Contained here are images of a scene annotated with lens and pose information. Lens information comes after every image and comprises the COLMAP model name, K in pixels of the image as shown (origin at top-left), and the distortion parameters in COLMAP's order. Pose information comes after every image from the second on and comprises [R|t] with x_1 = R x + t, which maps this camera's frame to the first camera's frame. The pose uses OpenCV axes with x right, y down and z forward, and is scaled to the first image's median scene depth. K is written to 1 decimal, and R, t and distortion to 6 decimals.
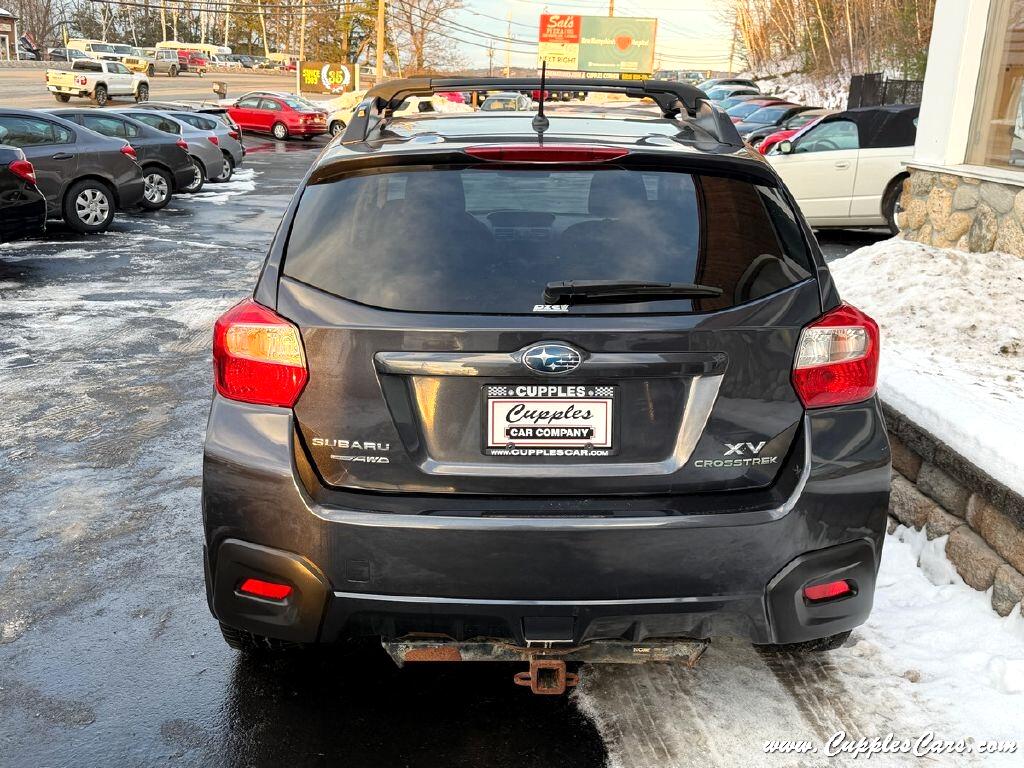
lens RADIAL K [[1066.4, 0, 512.0], [0, 1066.4, 384.0], [0, 0, 1]] dist [0.188275, -0.398676]
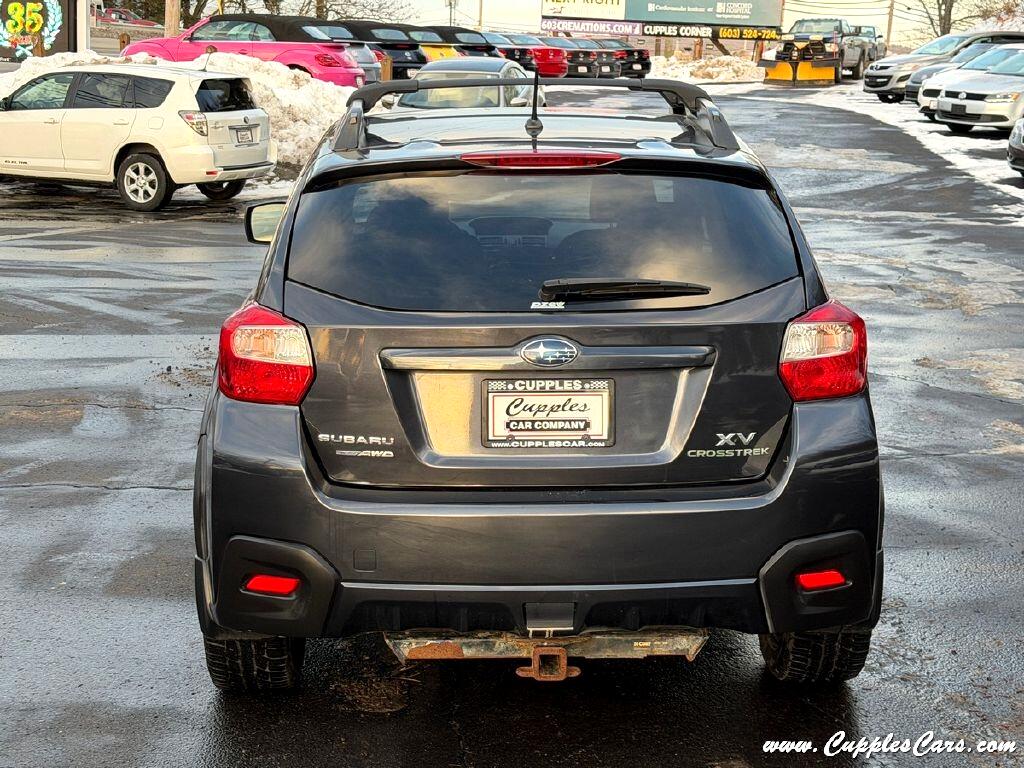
lens RADIAL K [[1731.2, 0, 512.0], [0, 1731.2, 384.0], [0, 0, 1]] dist [0.240459, 0.008886]
pose [[0.999831, -0.012595, 0.013412, -0.021774], [0.013517, 0.997381, -0.071056, 0.124609], [-0.012482, 0.071226, 0.997382, -0.681768]]
